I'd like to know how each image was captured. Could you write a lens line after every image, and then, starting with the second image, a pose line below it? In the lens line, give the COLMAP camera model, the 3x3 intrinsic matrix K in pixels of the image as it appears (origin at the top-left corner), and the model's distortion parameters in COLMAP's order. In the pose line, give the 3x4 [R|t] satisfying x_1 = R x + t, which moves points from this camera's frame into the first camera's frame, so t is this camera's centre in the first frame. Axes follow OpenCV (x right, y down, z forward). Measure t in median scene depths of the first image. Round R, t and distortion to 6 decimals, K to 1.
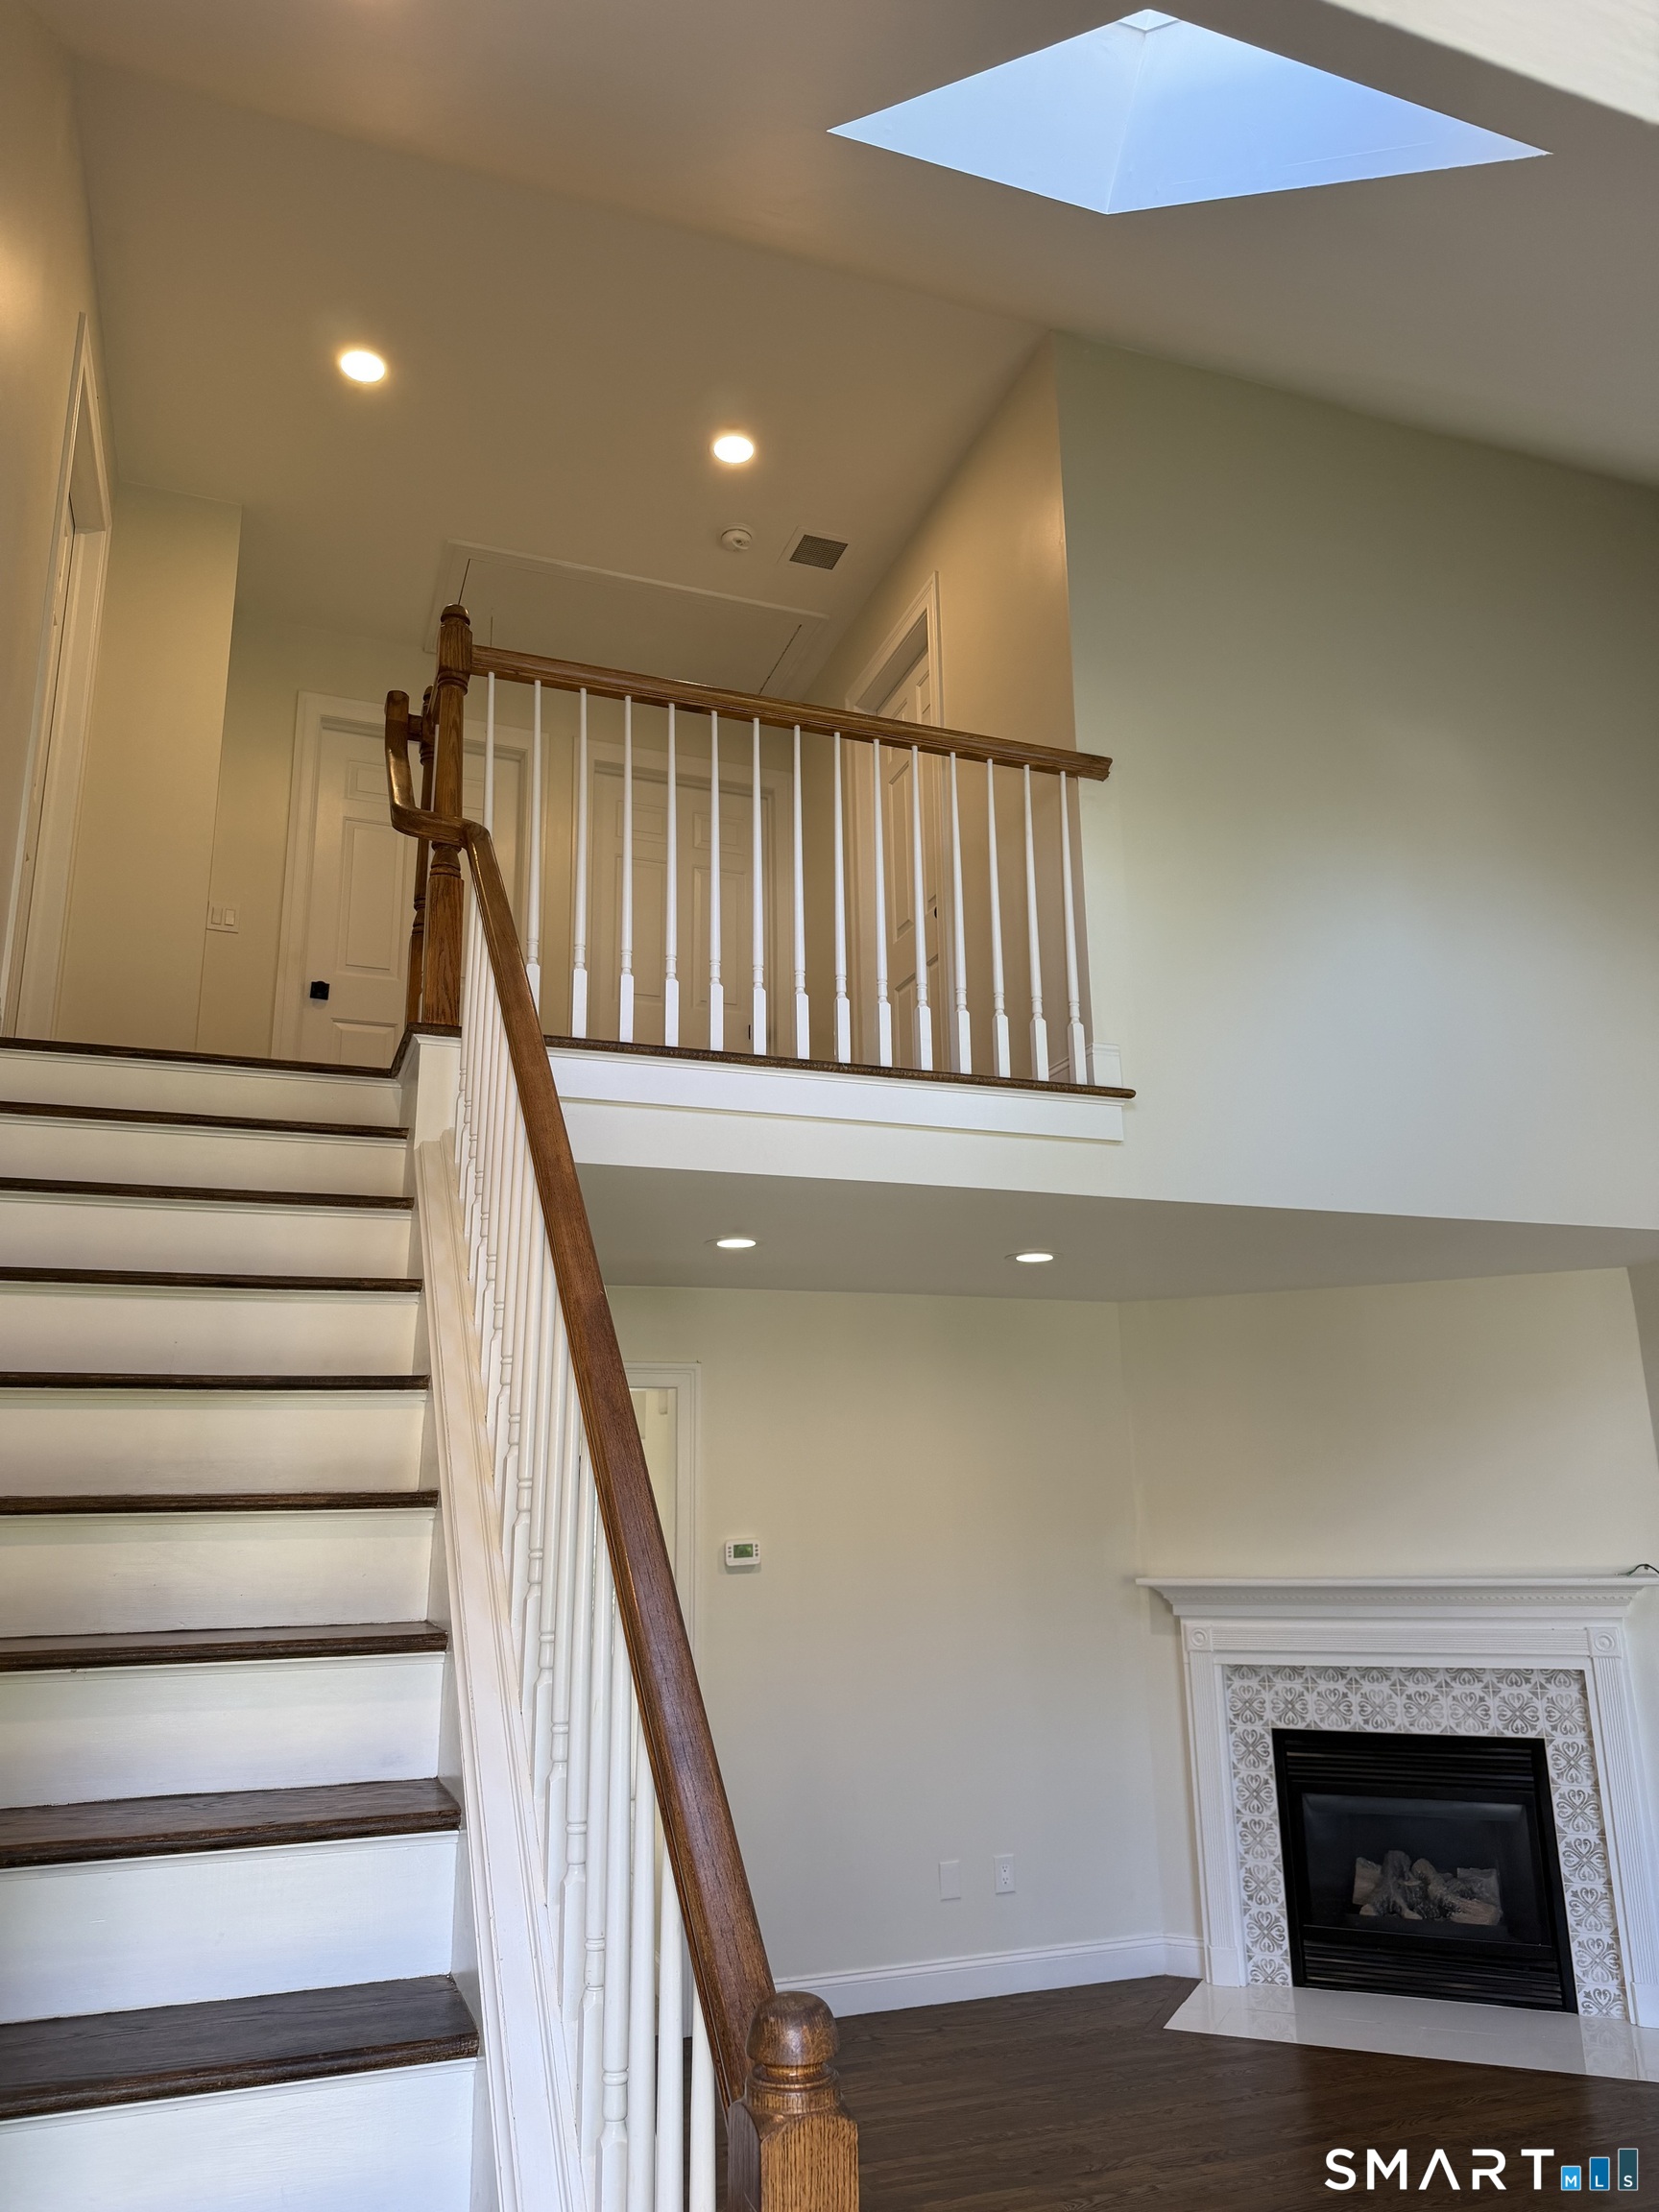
lens RADIAL K [[1538.7, 0, 820.5], [0, 1538.7, 1116.8], [0, 0, 1]] dist [0.043426, -0.059172]
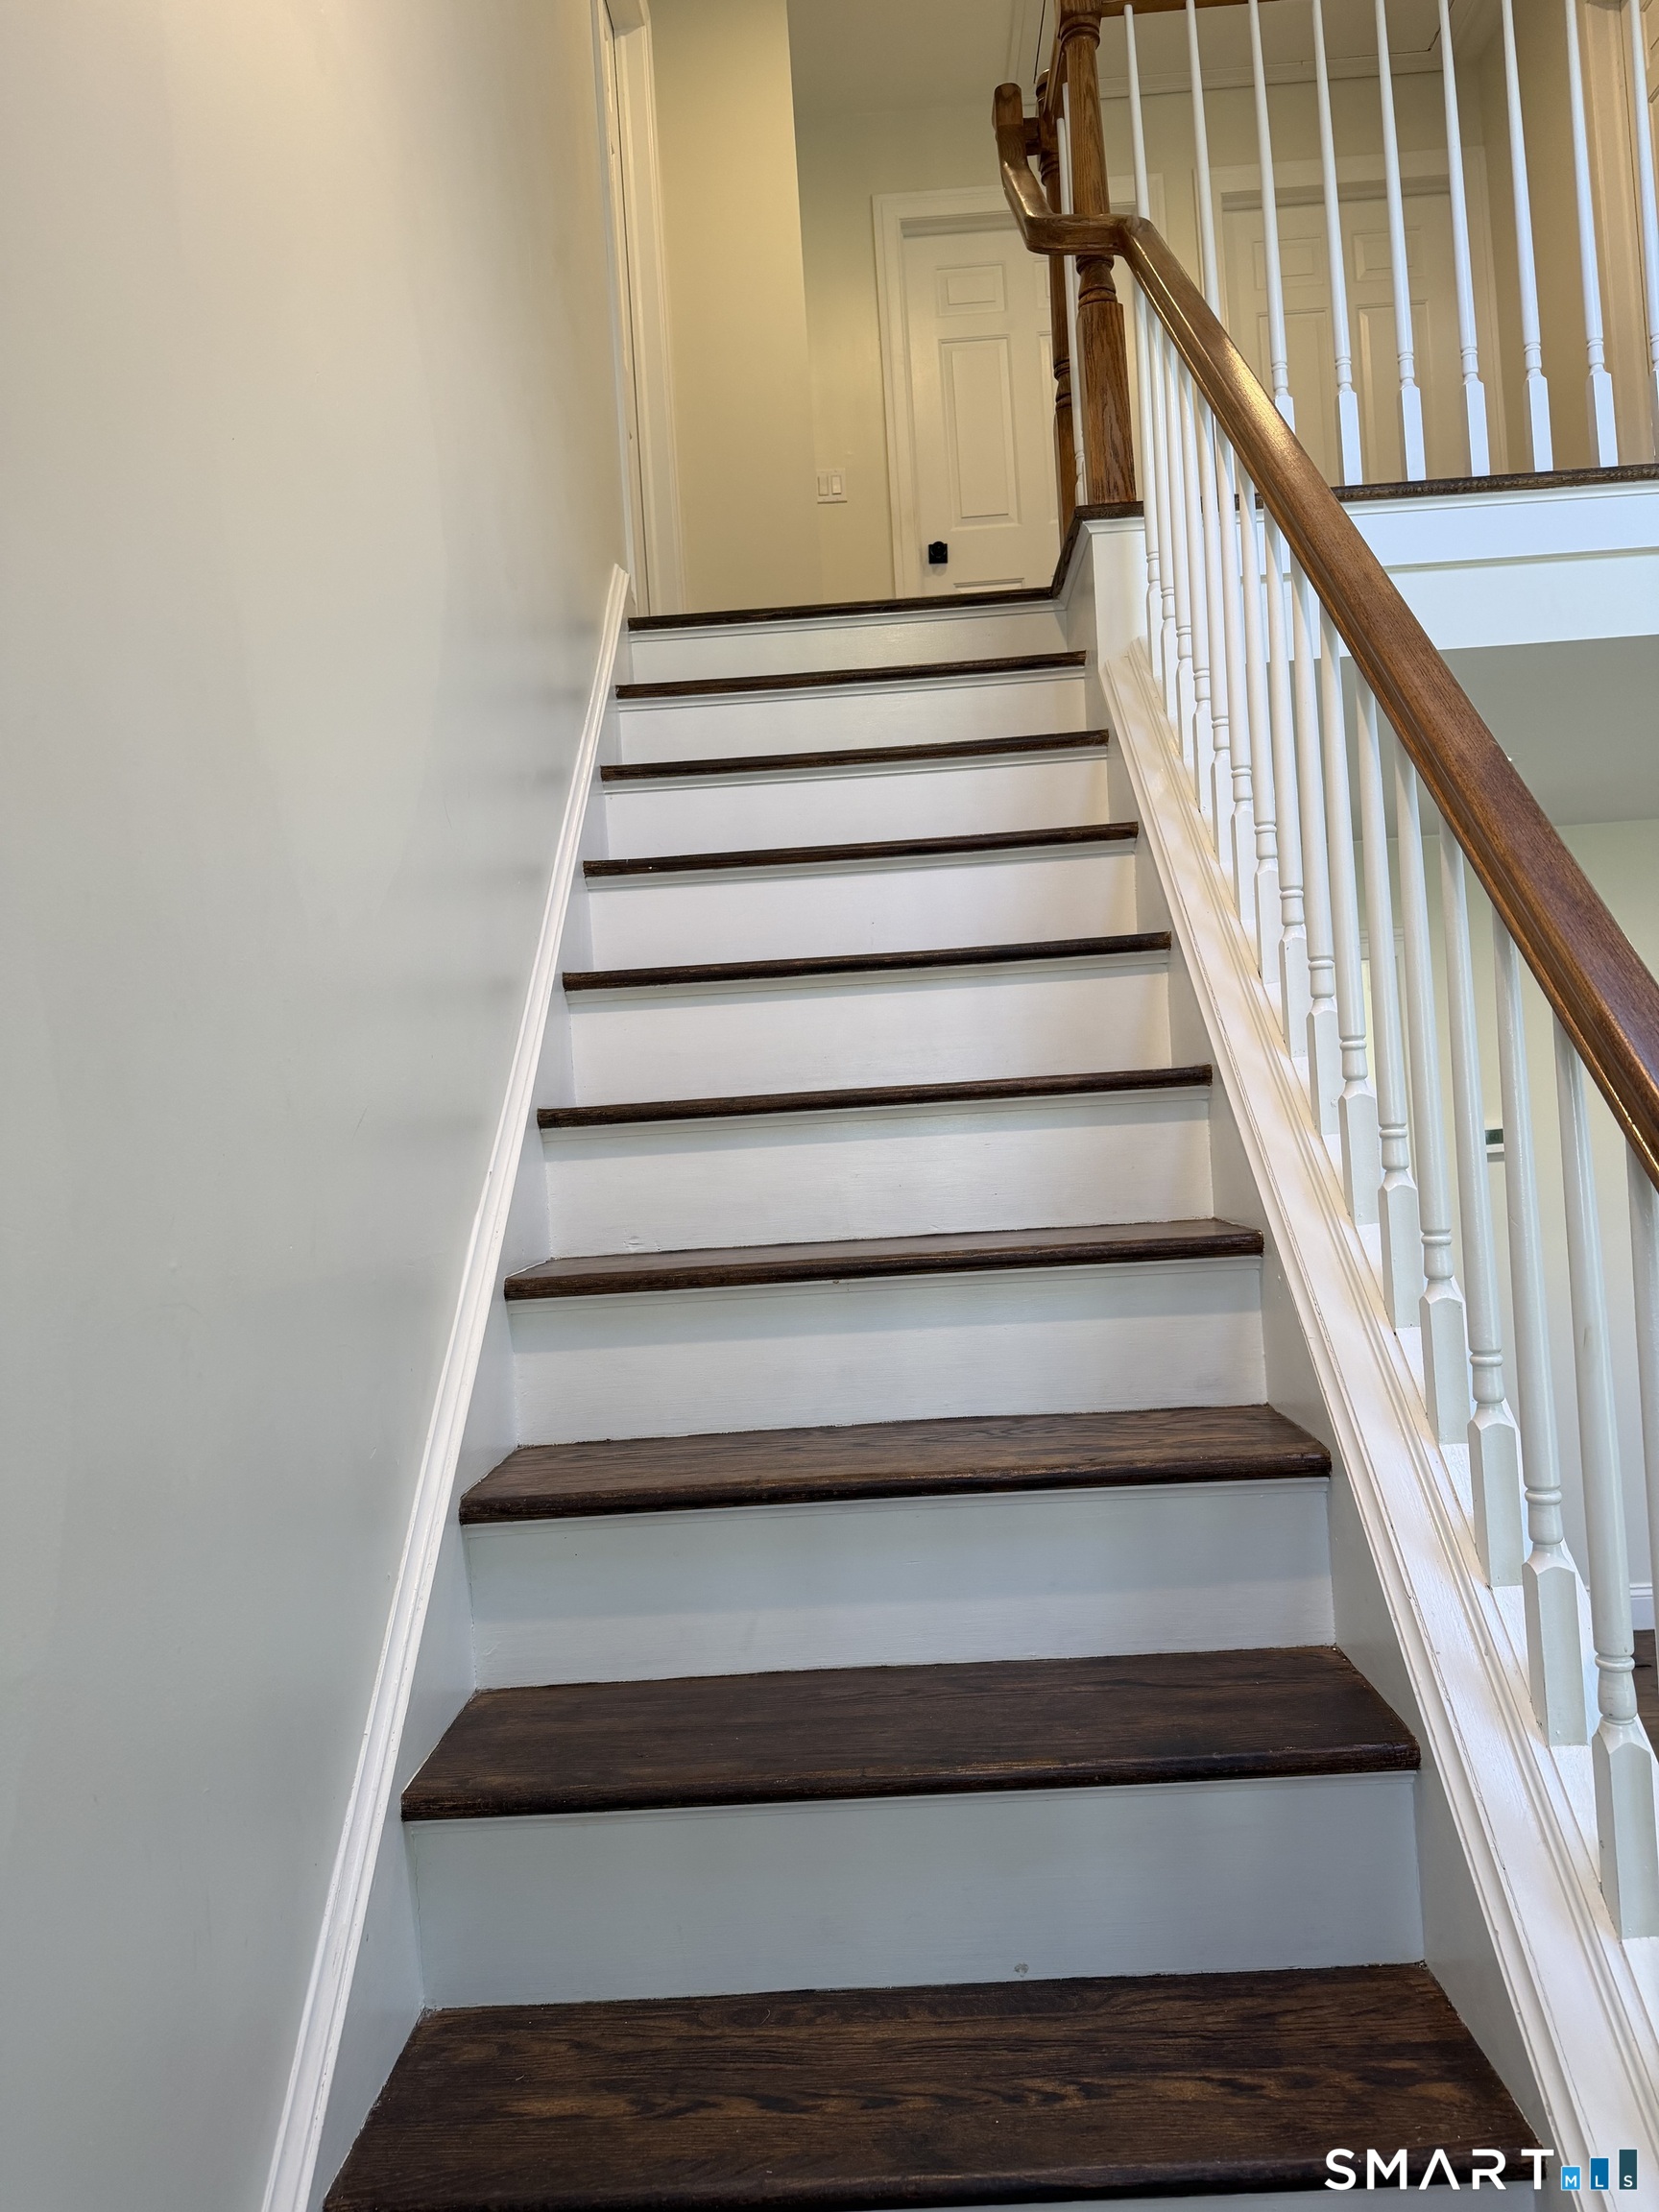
lens RADIAL K [[1538.7, 0, 835.2], [0, 1538.7, 1116.6], [0, 0, 1]] dist [0.043426, -0.059172]
pose [[0.922462, -0.047642, -0.383136, -0.083316], [0.141918, 0.964726, 0.221729, 0.043912], [0.359058, -0.258910, 0.896685, 0.143124]]
